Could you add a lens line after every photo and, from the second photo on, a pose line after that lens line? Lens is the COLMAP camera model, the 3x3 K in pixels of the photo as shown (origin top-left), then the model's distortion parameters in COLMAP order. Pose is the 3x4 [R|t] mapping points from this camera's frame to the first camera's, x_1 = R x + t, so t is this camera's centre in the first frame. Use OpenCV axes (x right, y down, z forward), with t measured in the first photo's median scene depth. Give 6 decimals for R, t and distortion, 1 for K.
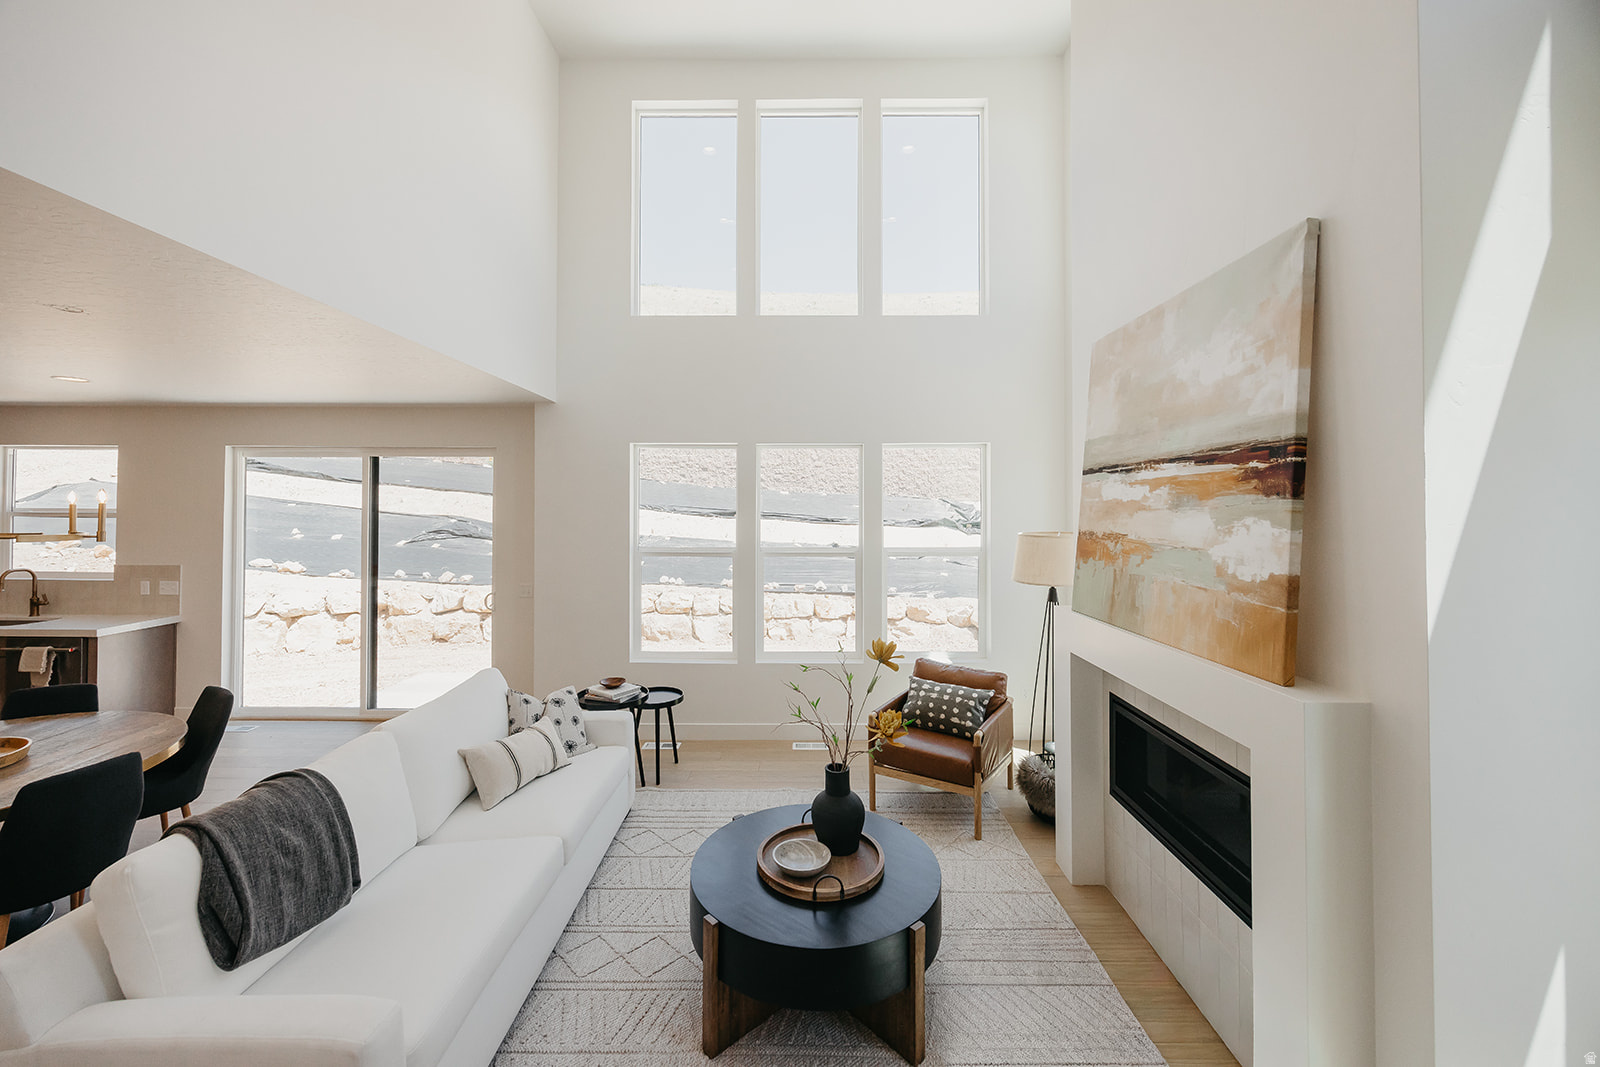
lens RADIAL K [[620.5, 0, 798.7], [0, 620.5, 501.2], [0, 0, 1]] dist [0.000277, -0.002538]
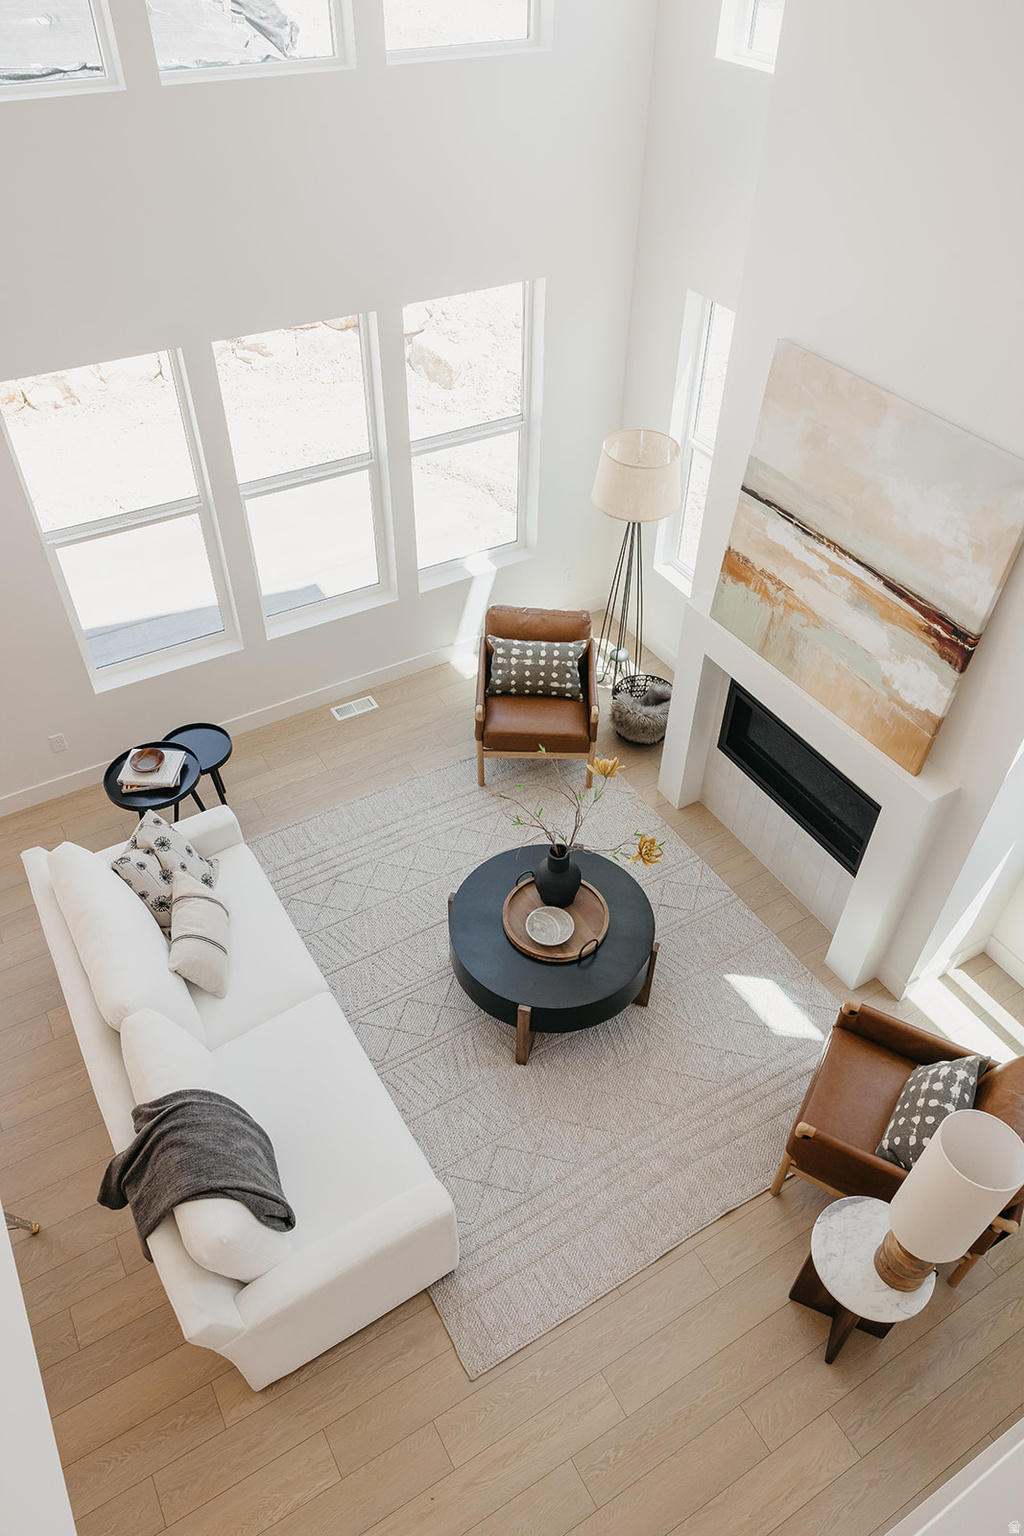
lens RADIAL K [[1027.9, 0, 512.0], [0, 1027.9, 768.0], [0, 0, 1]] dist [0.001831, 0.001323]
pose [[0.856828, -0.348177, 0.380287, -0.571341], [-0.019234, 0.715462, 0.698387, -0.835603], [-0.515244, -0.605712, 0.606331, 0.014679]]
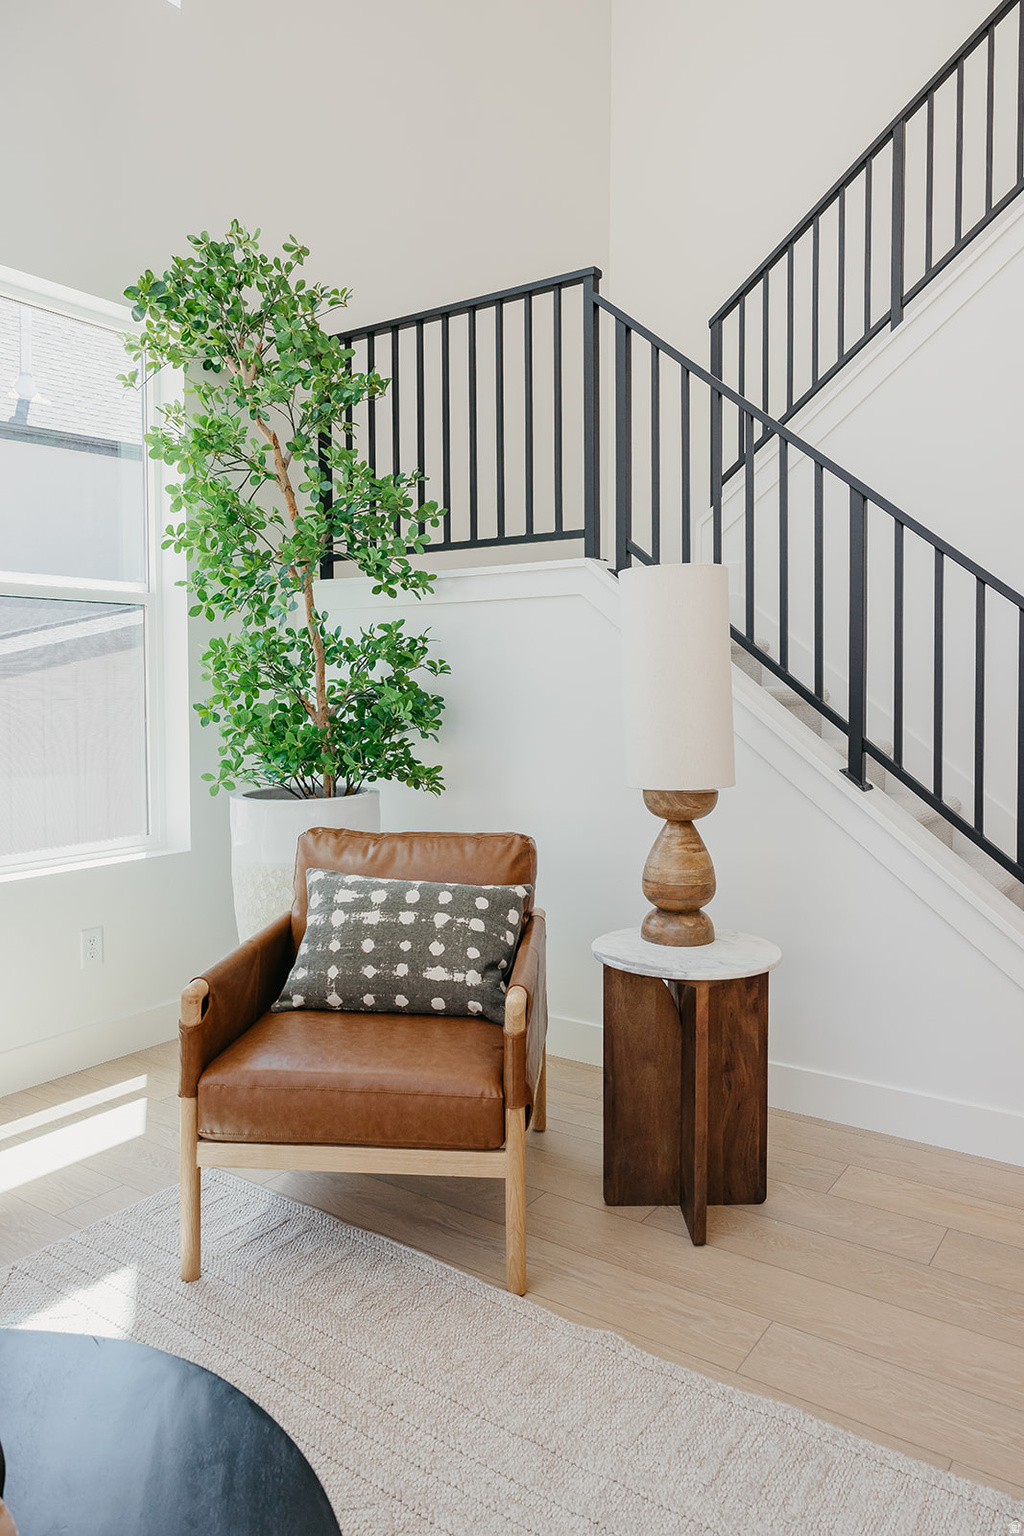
lens RADIAL K [[1034.5, 0, 519.7], [0, 1034.5, 729.2], [0, 0, 1]] dist [-0.026401, -0.000011]
pose [[-0.830734, -0.023839, 0.556160, -0.265127], [-0.008272, 0.999501, 0.030486, 0.236976], [-0.556609, 0.020725, -0.830516, 0.902346]]
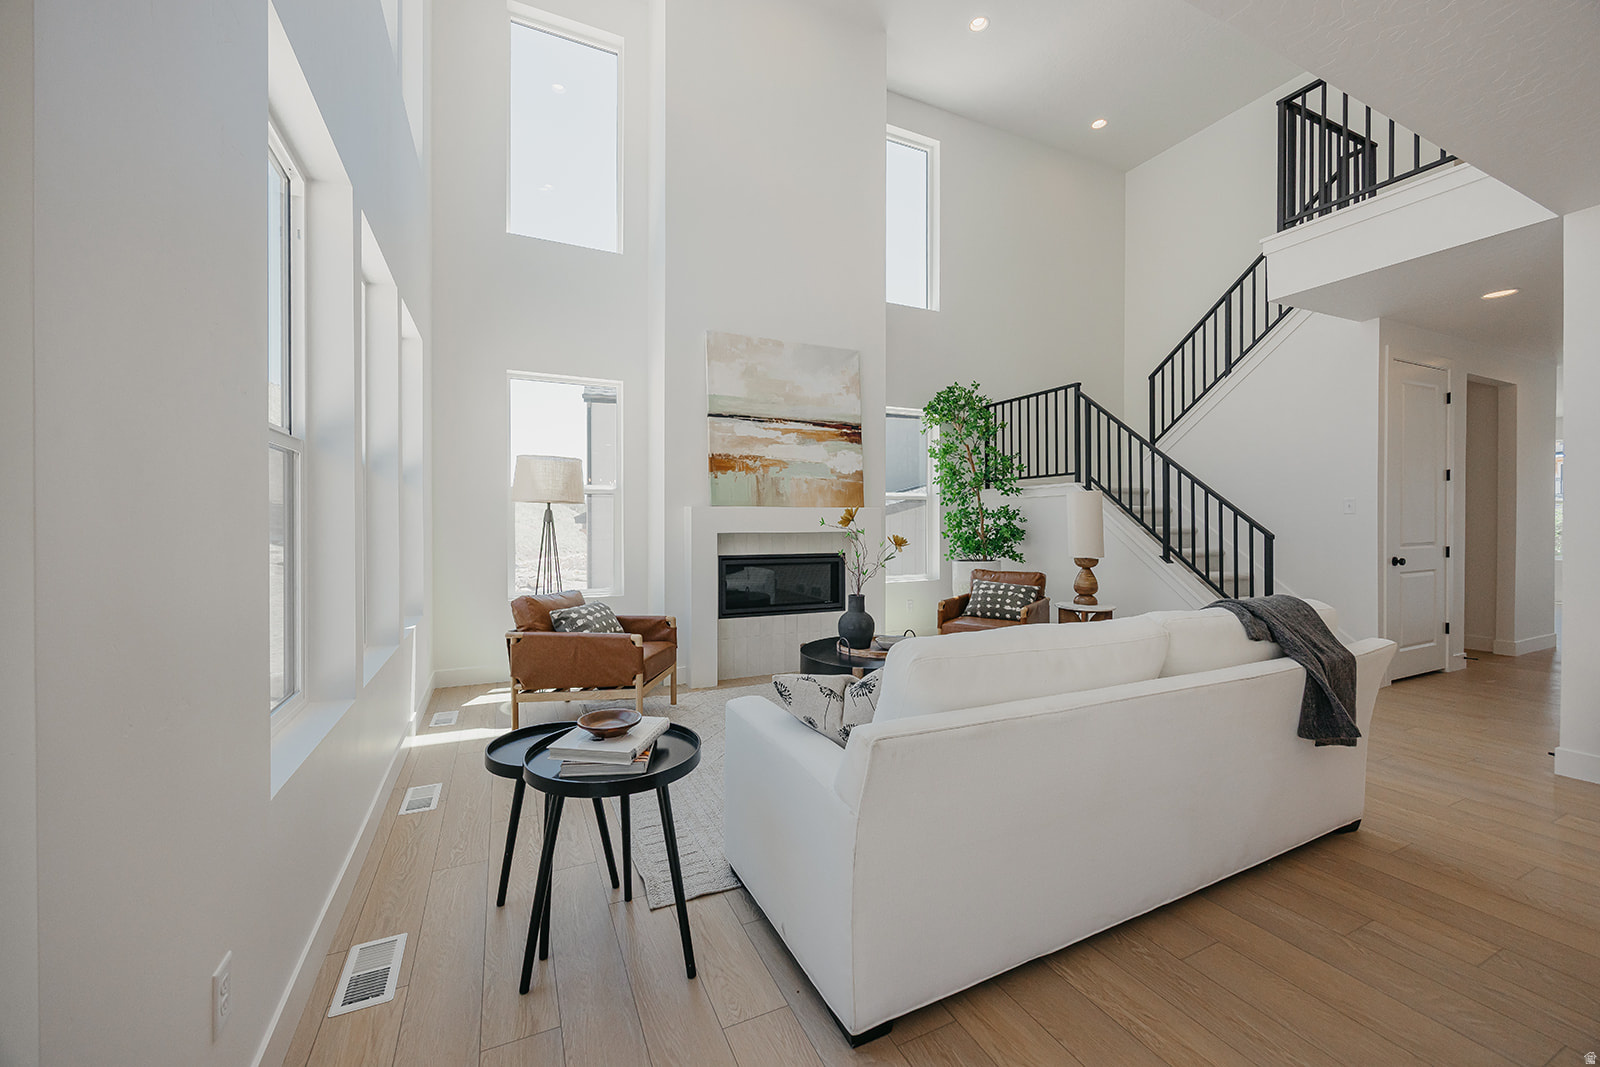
lens RADIAL K [[622.2, 0, 801.1], [0, 622.2, 525.8], [0, 0, 1]] dist [-0.000669, 0.000029]
pose [[-0.441591, -0.005785, 0.897198, -1.042617], [-0.011234, 0.999936, 0.000918, 0.229743], [-0.897146, -0.009673, -0.441628, 1.537164]]
